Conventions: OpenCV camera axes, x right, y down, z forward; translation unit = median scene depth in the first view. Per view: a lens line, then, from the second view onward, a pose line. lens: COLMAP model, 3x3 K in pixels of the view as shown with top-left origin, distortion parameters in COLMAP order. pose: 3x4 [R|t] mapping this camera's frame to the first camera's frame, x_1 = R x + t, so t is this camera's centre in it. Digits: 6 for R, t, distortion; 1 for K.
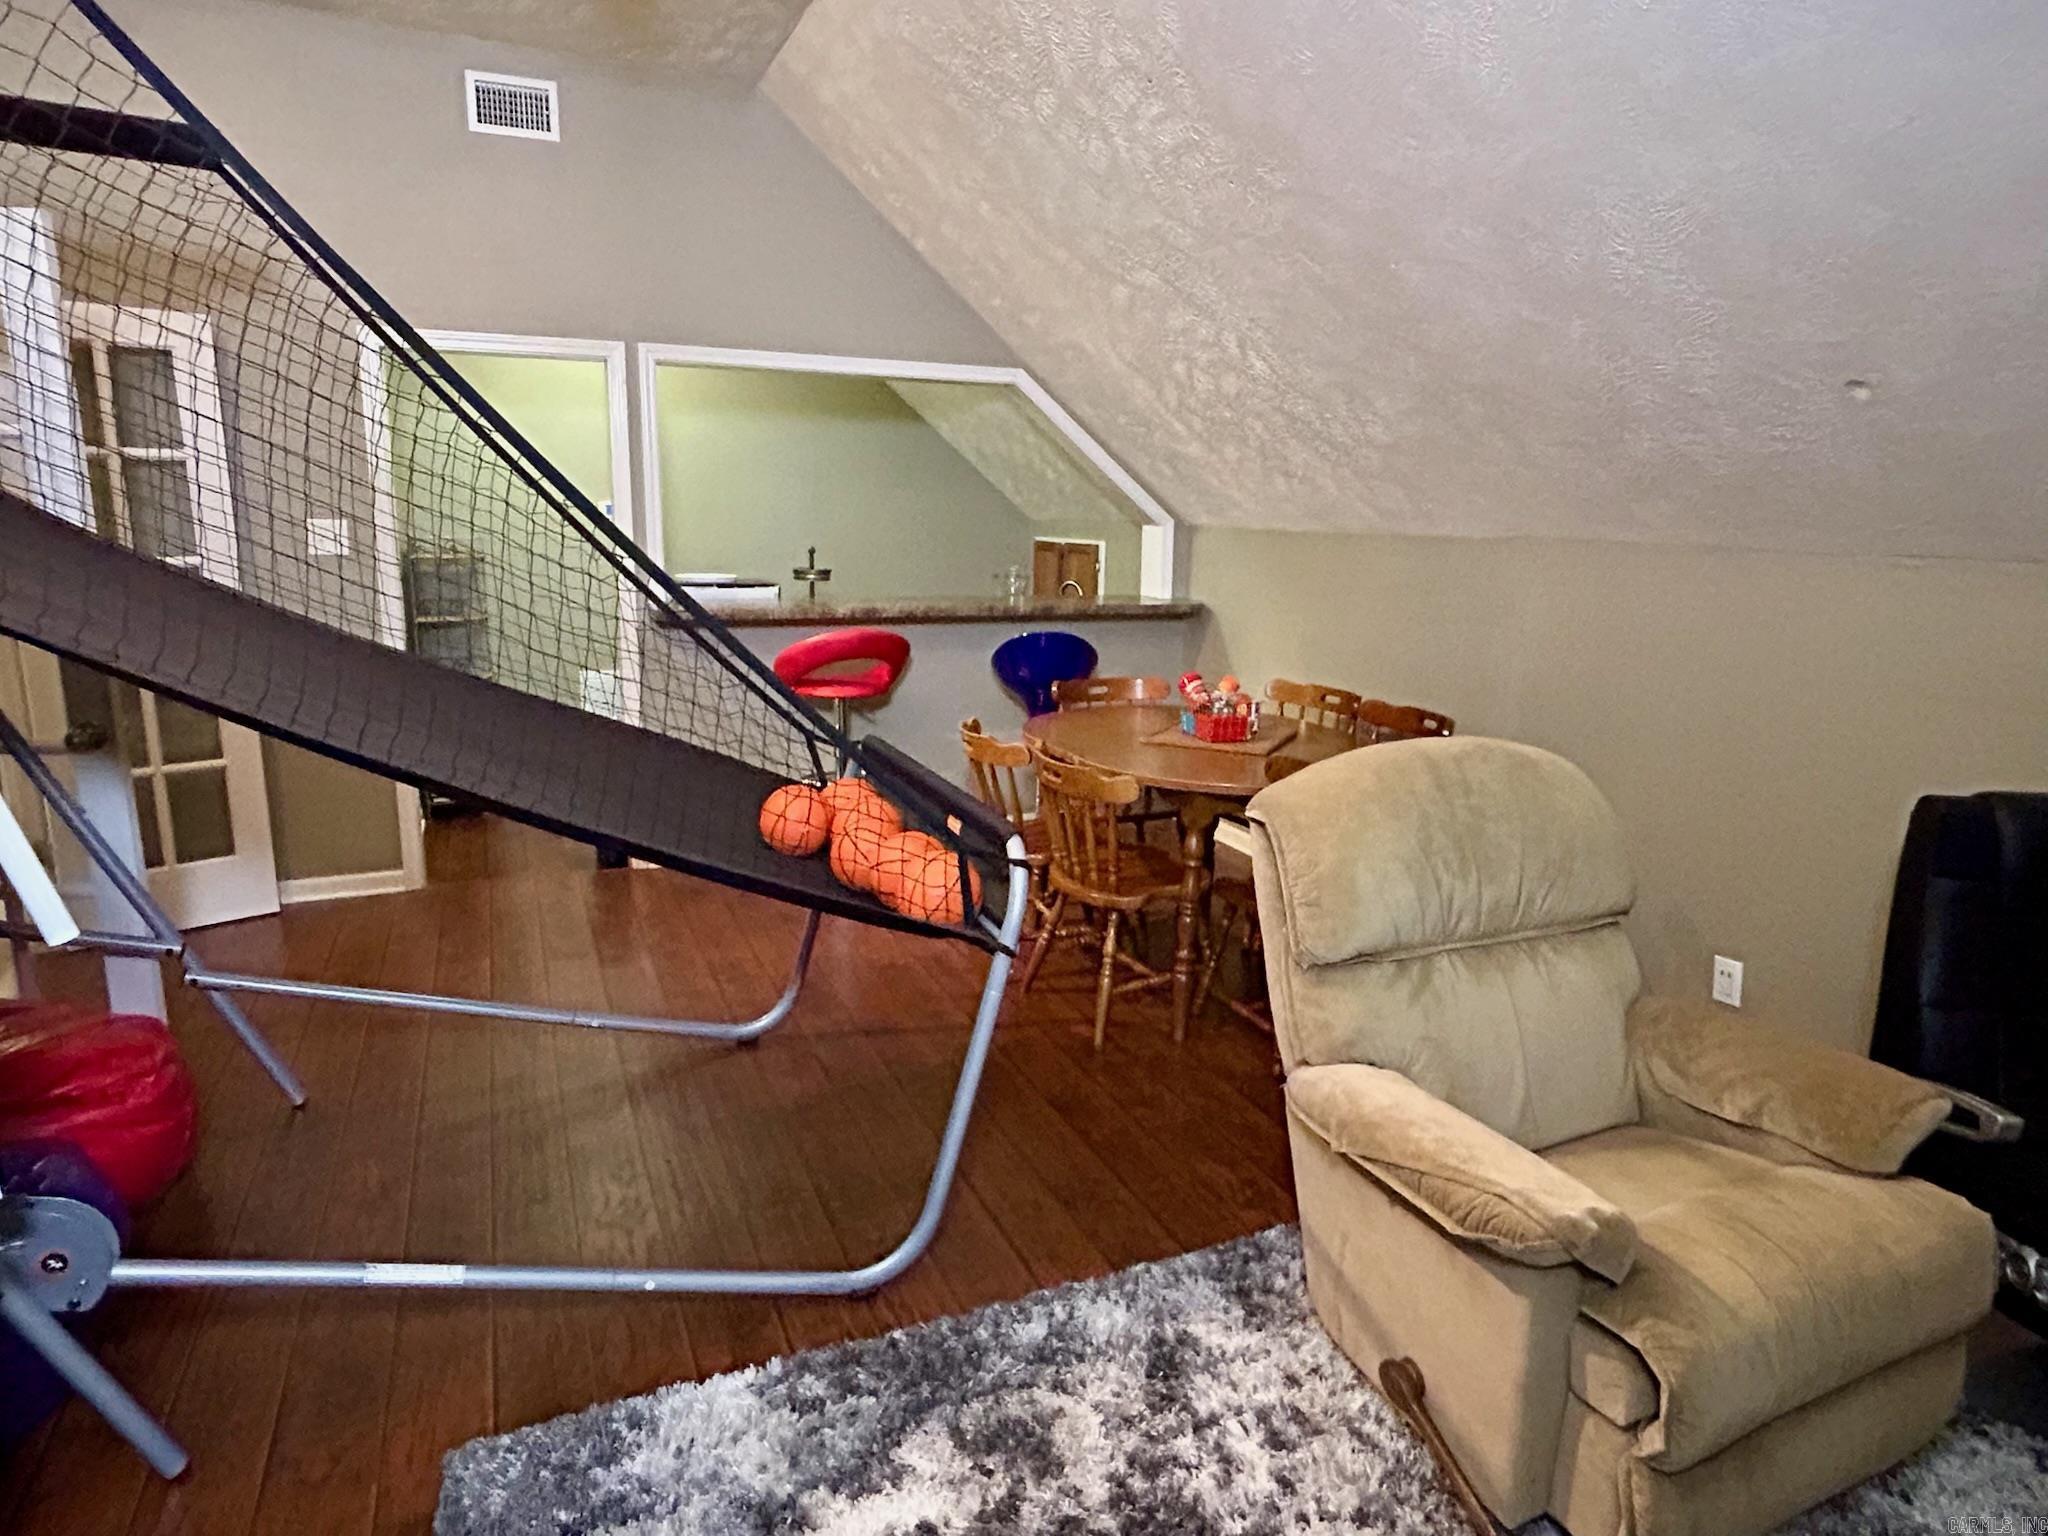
lens RADIAL K [[1198.6, 0, 1026.9], [0, 1198.6, 764.4], [0, 0, 1]] dist [-0.005046, 0.000136]
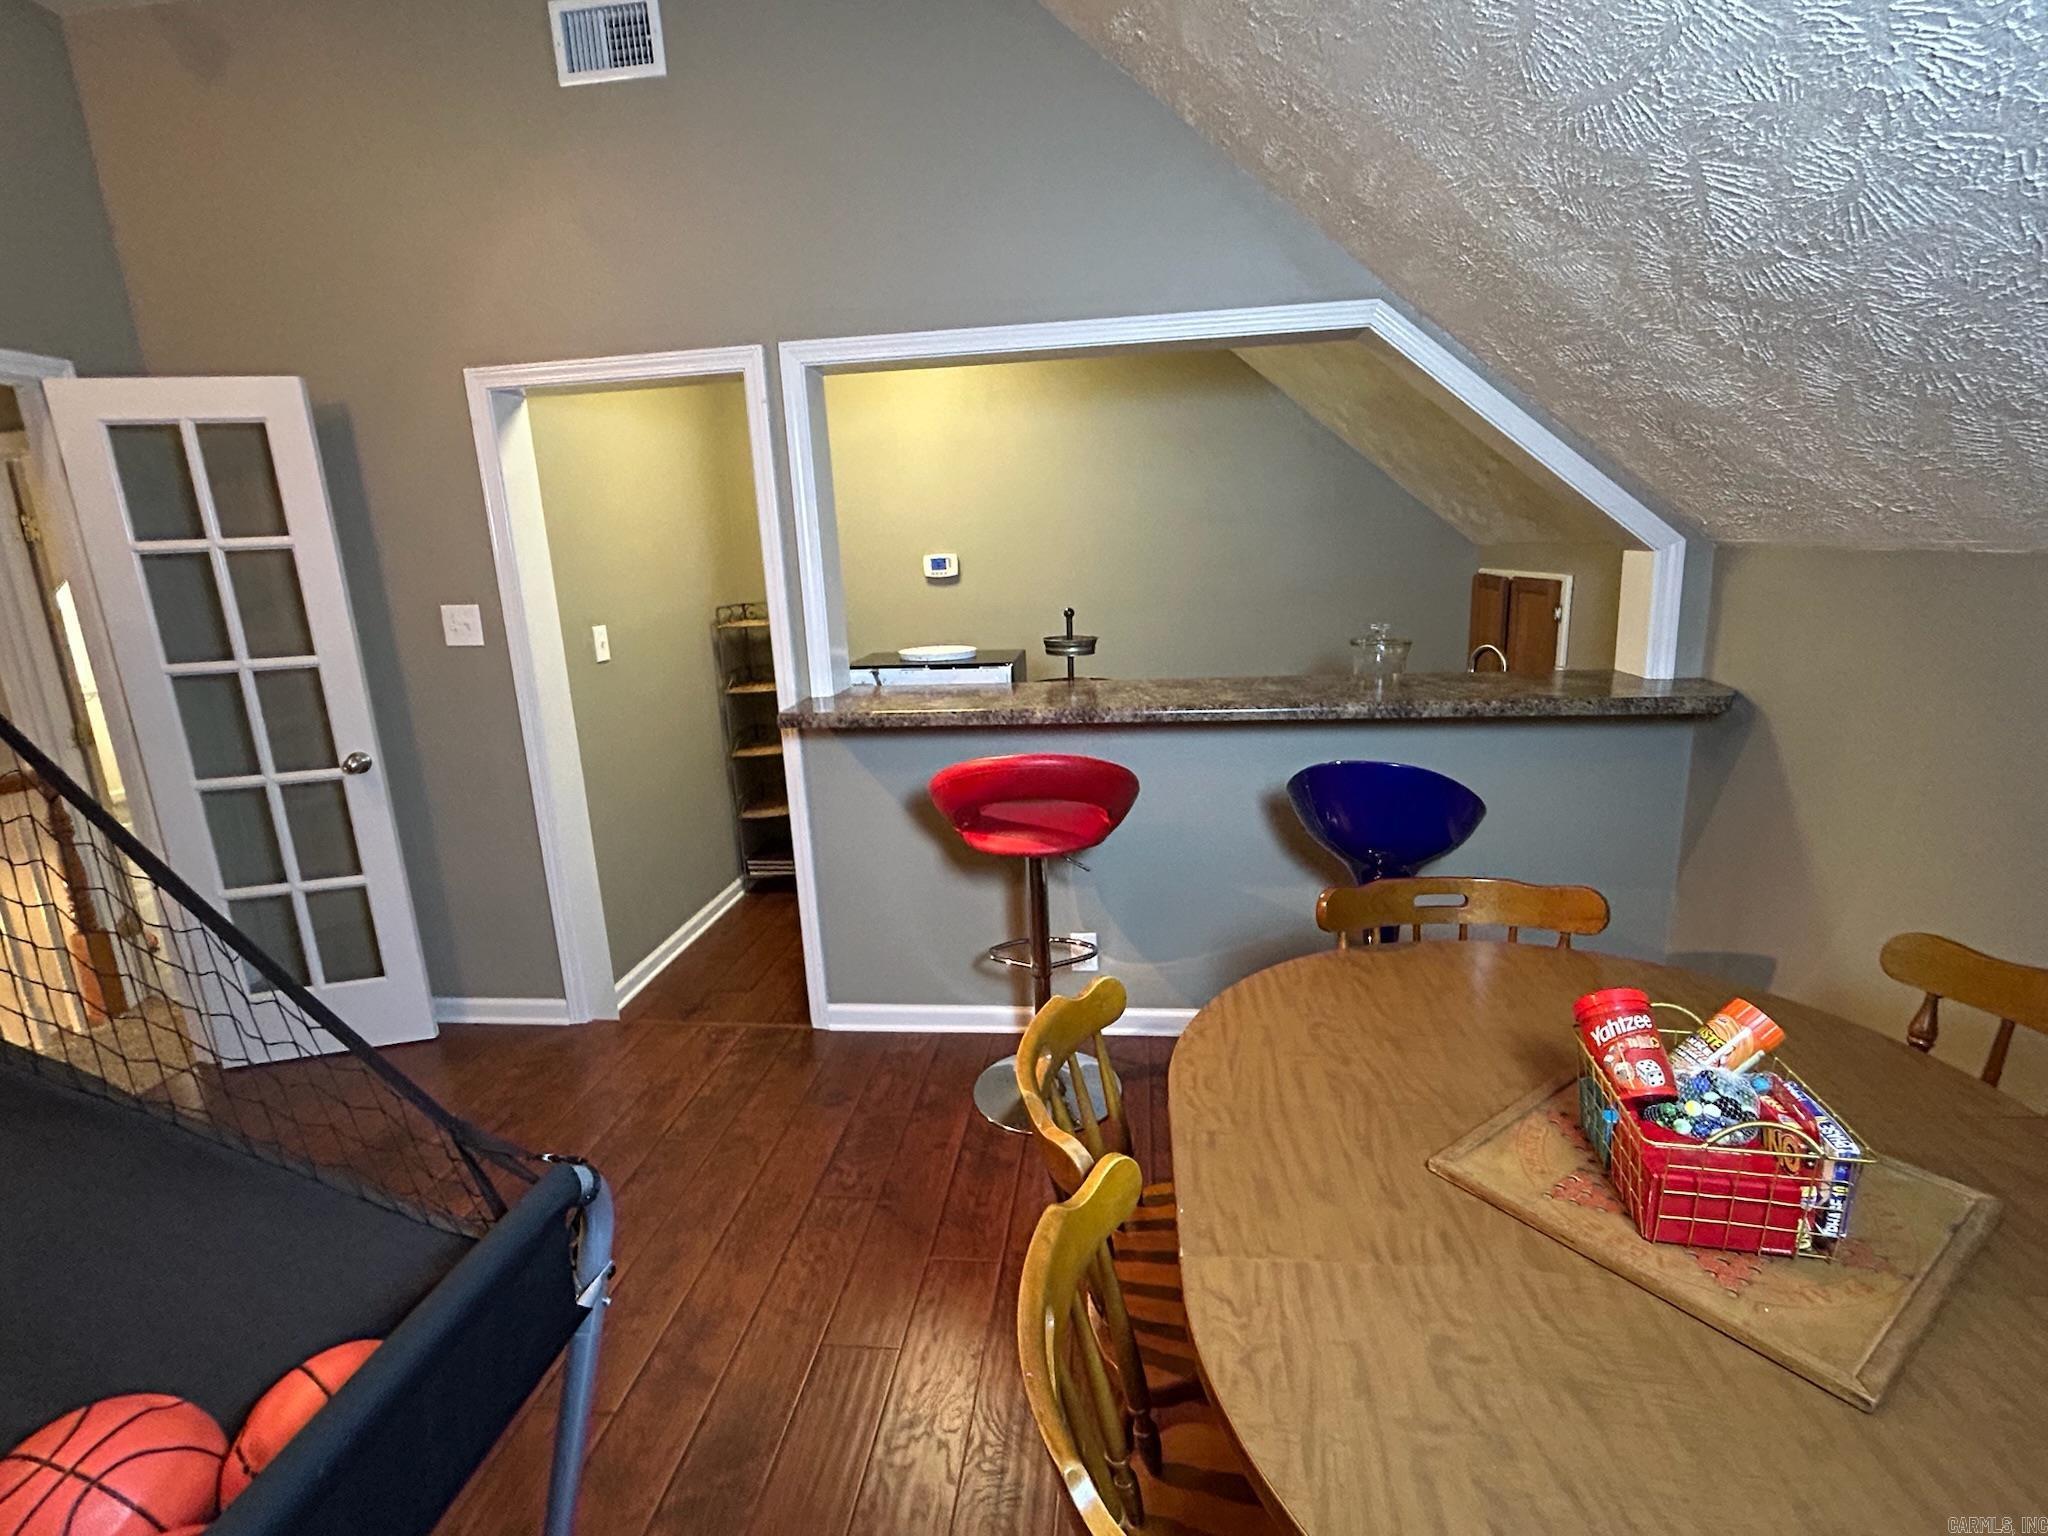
lens RADIAL K [[952.7, 0, 1022.4], [0, 952.7, 767.5], [0, 0, 1]] dist [-0.003412, 0.000034]
pose [[0.860701, 0.059781, -0.505589, 0.089092], [-0.046529, 0.998163, 0.038813, -0.103905], [0.506981, -0.009882, 0.861901, 0.477369]]
